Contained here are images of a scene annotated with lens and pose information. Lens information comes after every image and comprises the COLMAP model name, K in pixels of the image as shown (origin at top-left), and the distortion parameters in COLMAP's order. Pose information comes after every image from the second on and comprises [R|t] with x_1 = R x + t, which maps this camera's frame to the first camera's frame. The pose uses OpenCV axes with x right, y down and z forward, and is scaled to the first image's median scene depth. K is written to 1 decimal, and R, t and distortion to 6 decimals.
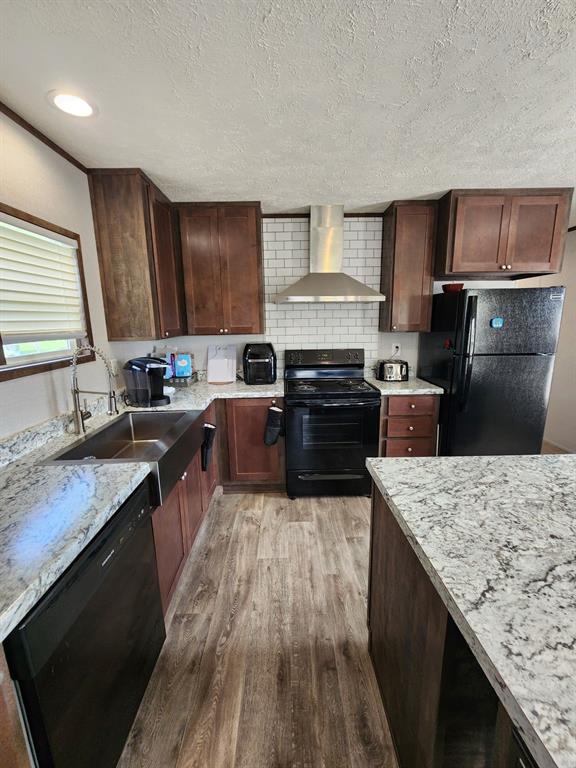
lens RADIAL K [[325.1, 0, 293.8], [0, 325.1, 377.8], [0, 0, 1]] dist [0.014699, 0.000003]
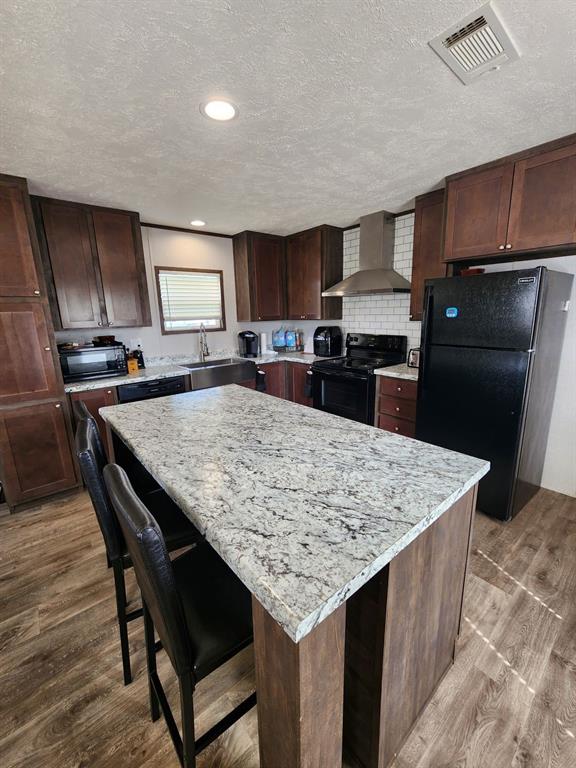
lens RADIAL K [[325.1, 0, 295.2], [0, 325.1, 385.8], [0, 0, 1]] dist [0.014699, 0.000003]
pose [[0.630877, 0.171479, -0.756696, 1.059527], [-0.123571, 0.985029, 0.120198, -0.010286], [0.765979, 0.017675, 0.642622, 0.017286]]
